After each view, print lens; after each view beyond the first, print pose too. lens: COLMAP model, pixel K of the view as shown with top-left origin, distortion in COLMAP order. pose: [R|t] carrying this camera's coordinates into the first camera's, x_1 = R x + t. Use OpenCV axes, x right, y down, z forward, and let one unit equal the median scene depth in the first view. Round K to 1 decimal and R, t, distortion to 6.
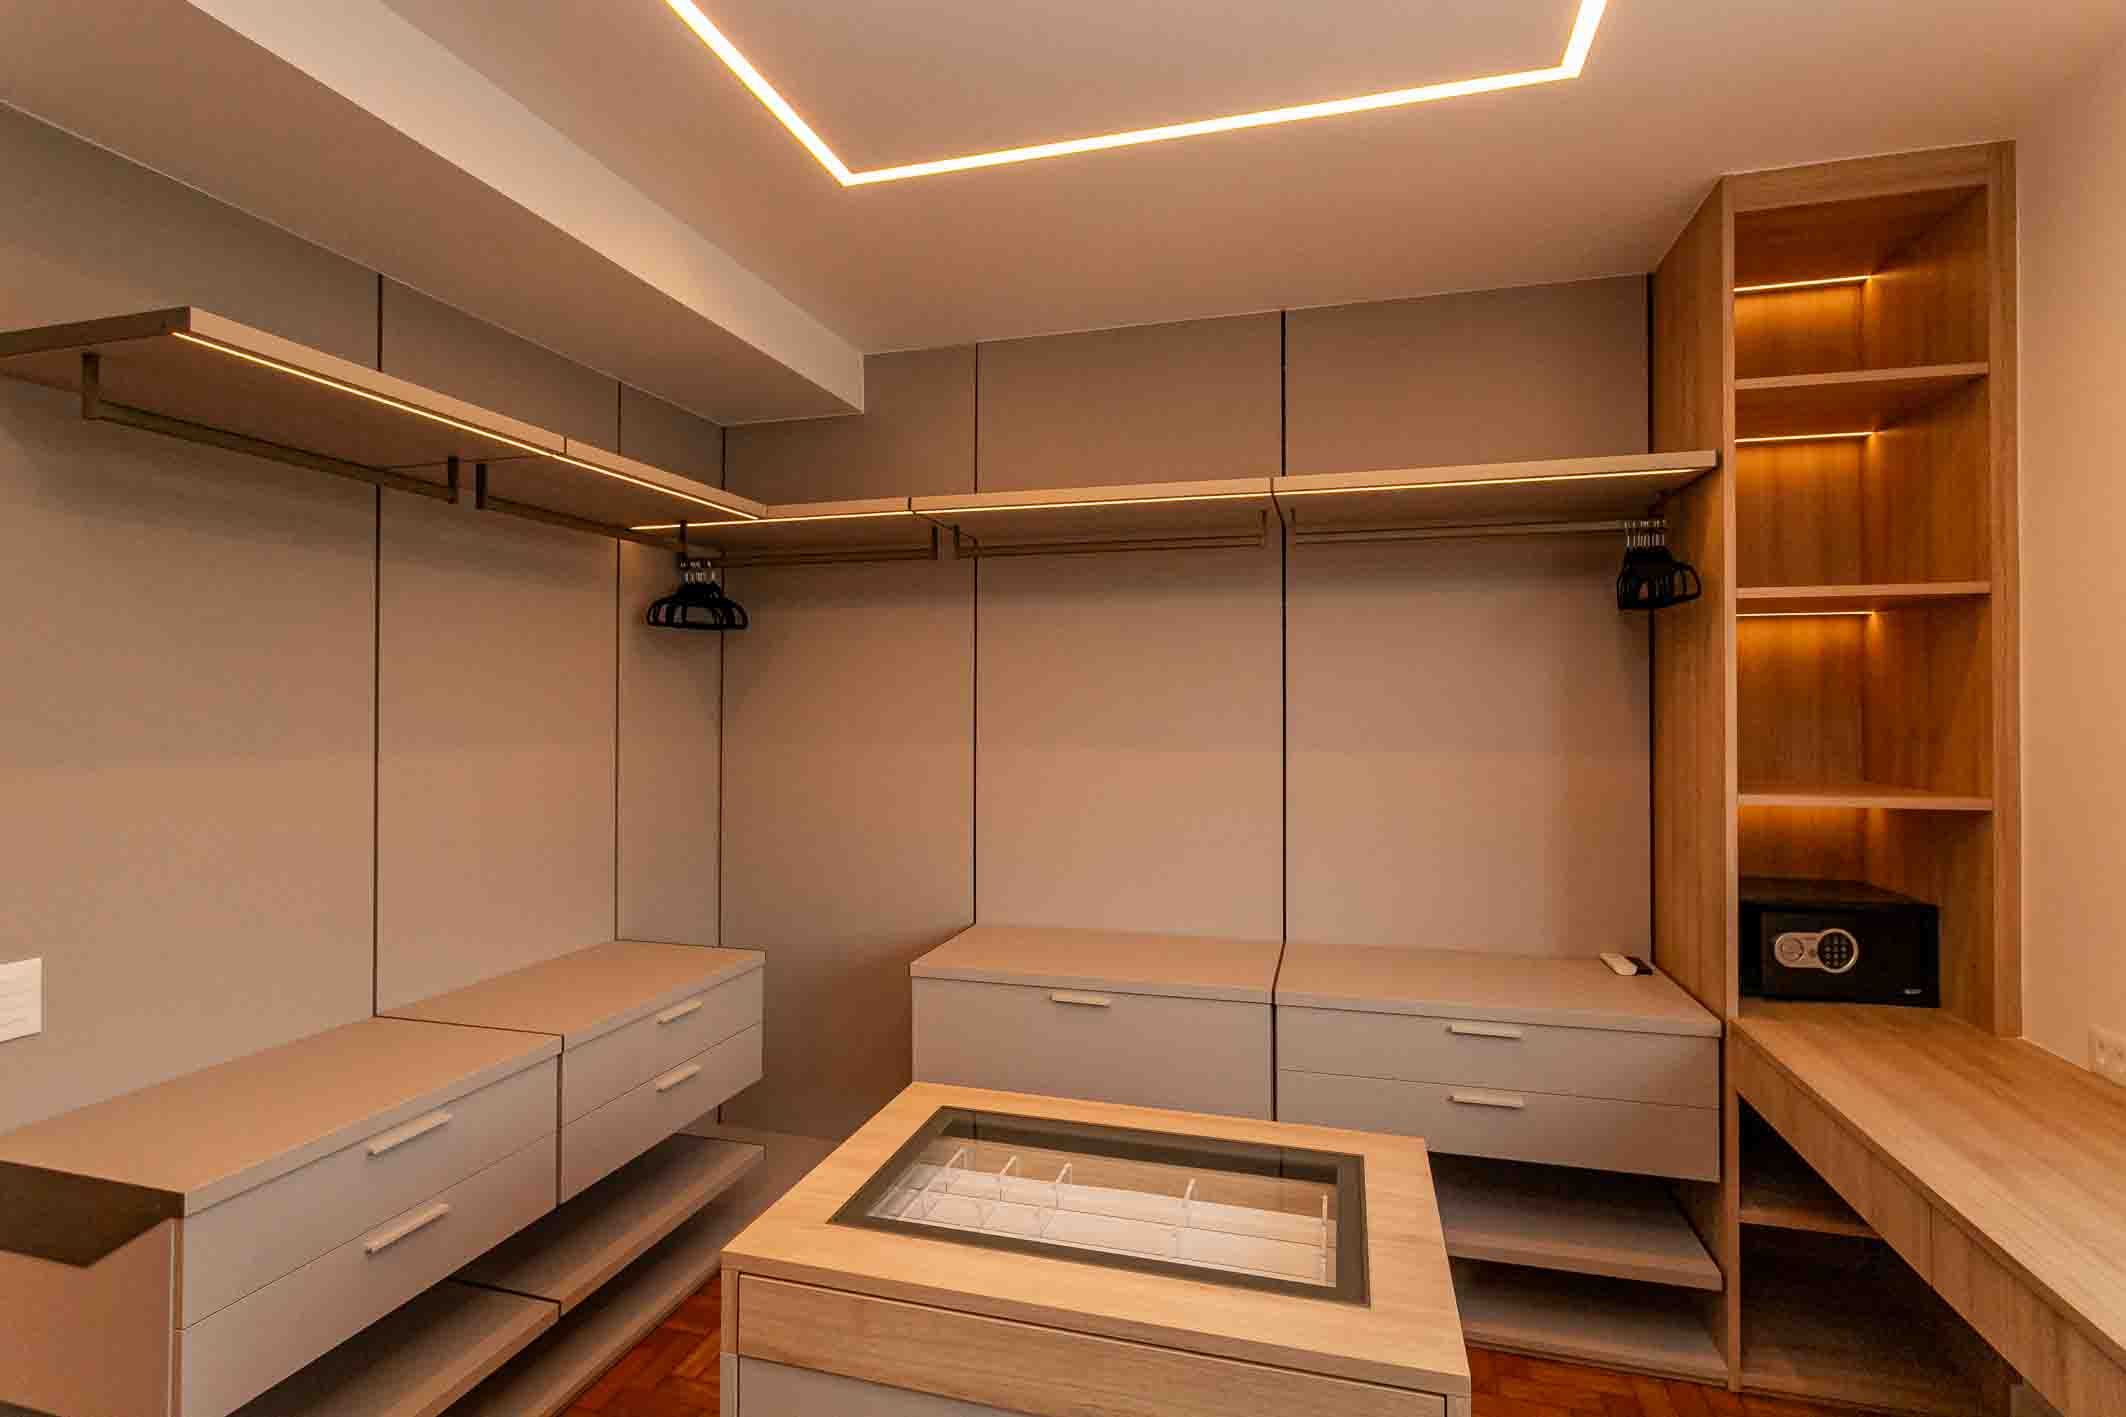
lens RADIAL K [[1001.4, 0, 1064.4], [0, 1001.4, 716.6], [0, 0, 1]] dist [-0.024474, -0.000489]
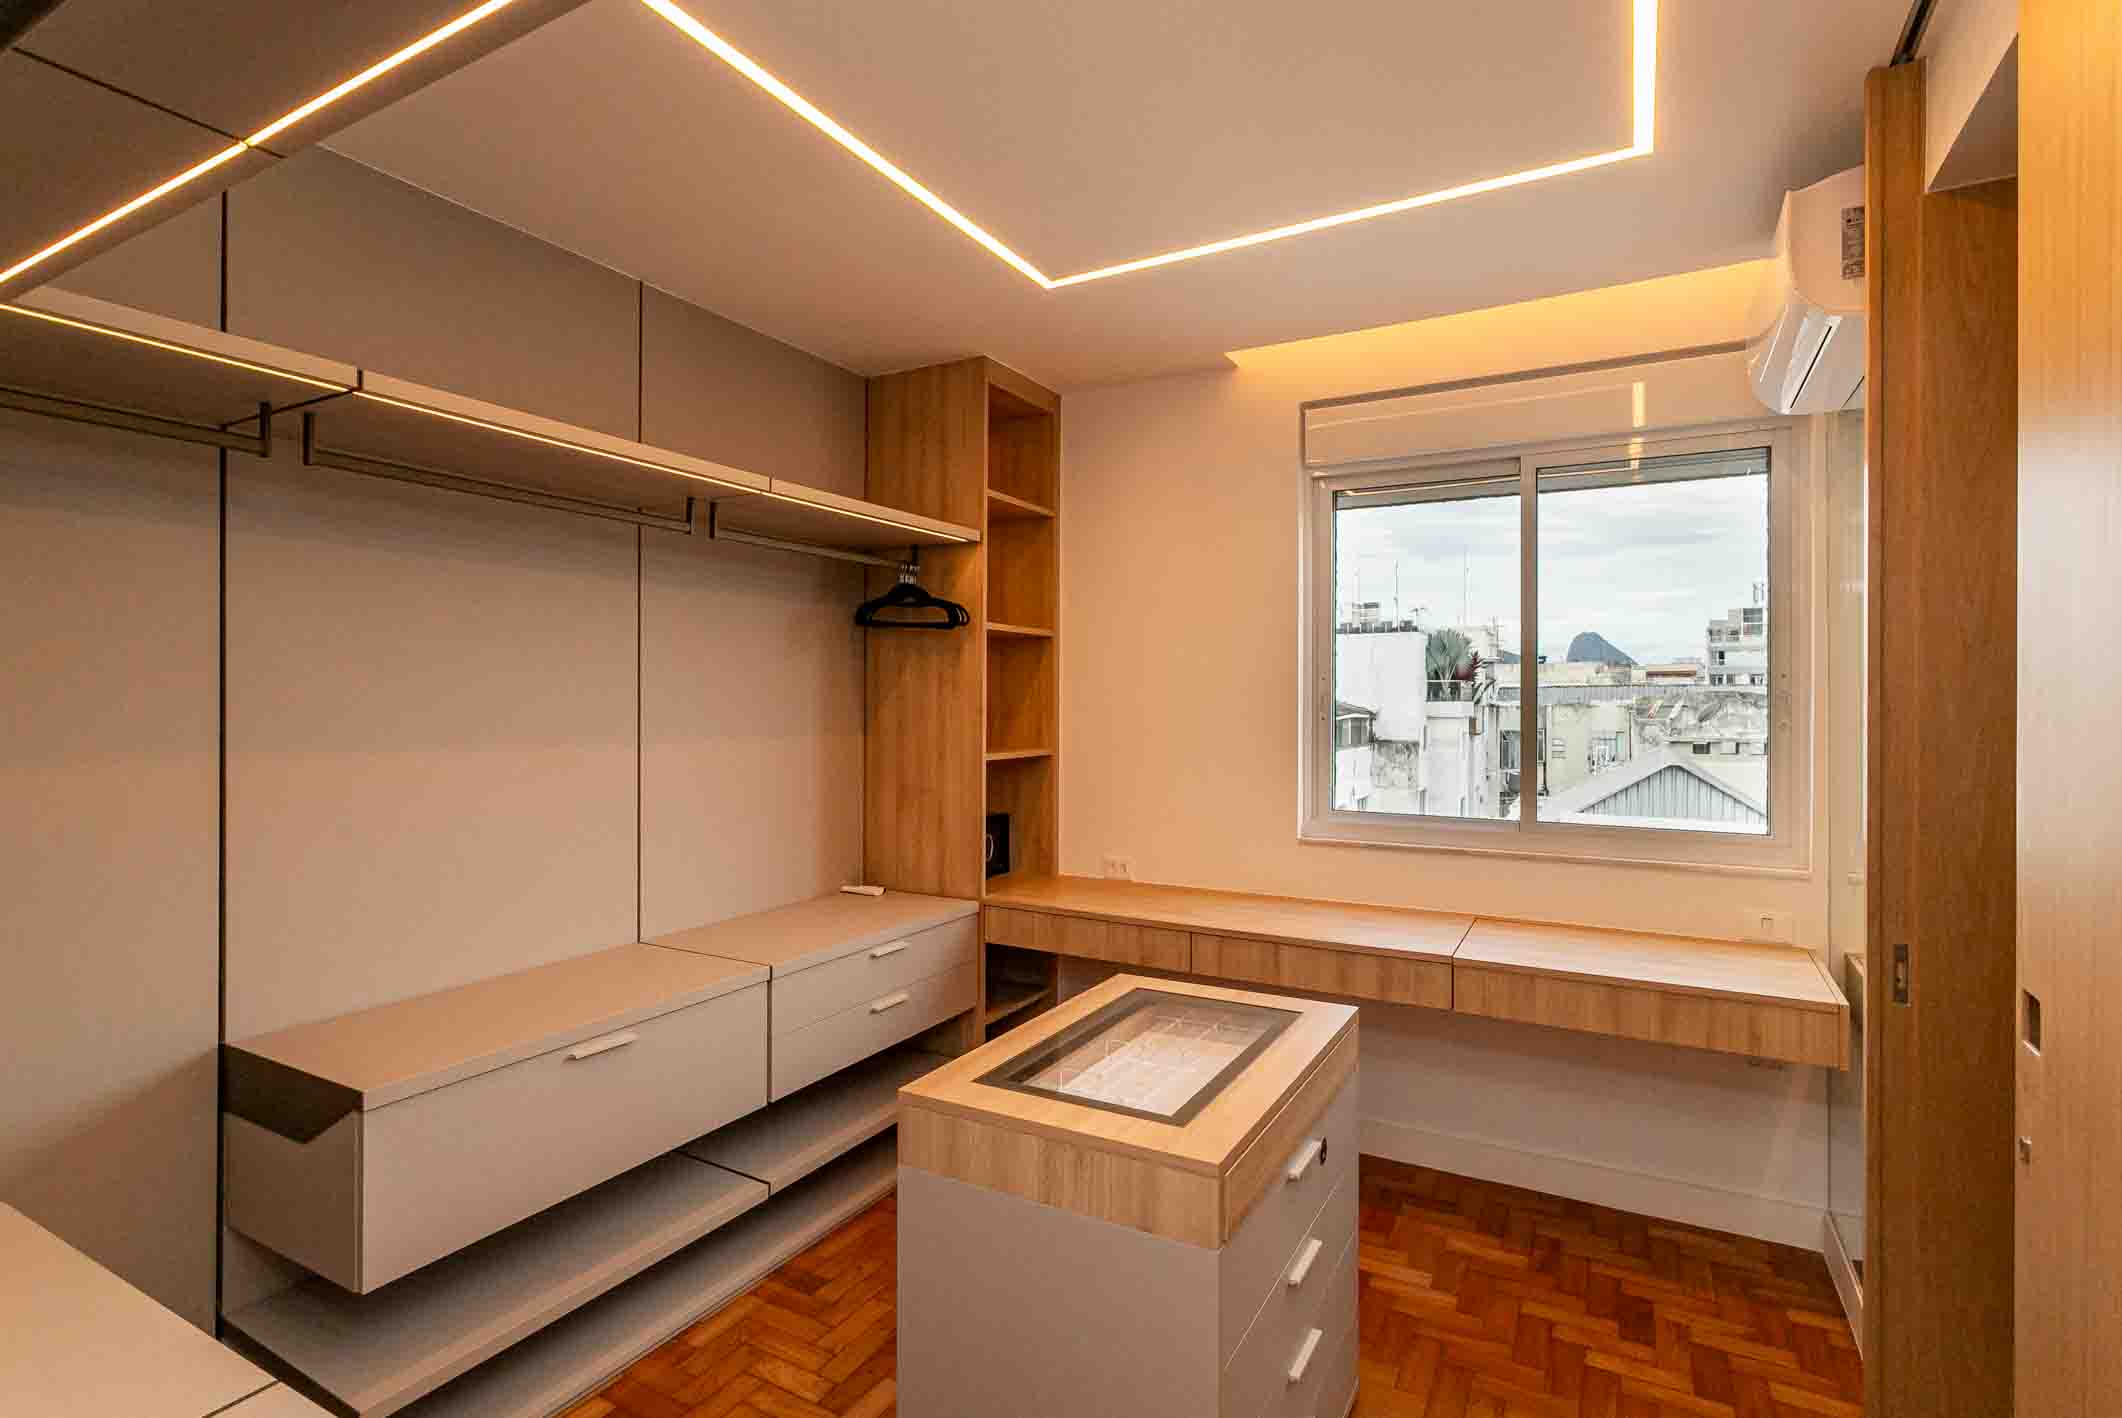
lens RADIAL K [[1016.5, 0, 1061.0], [0, 1016.5, 700.1], [0, 0, 1]] dist [0.002993, 0.000634]
pose [[0.231777, 0.006520, 0.972747, -0.837294], [0.006179, 0.999947, -0.008175, 0.007989], [-0.972749, 0.007905, 0.231725, 0.499106]]
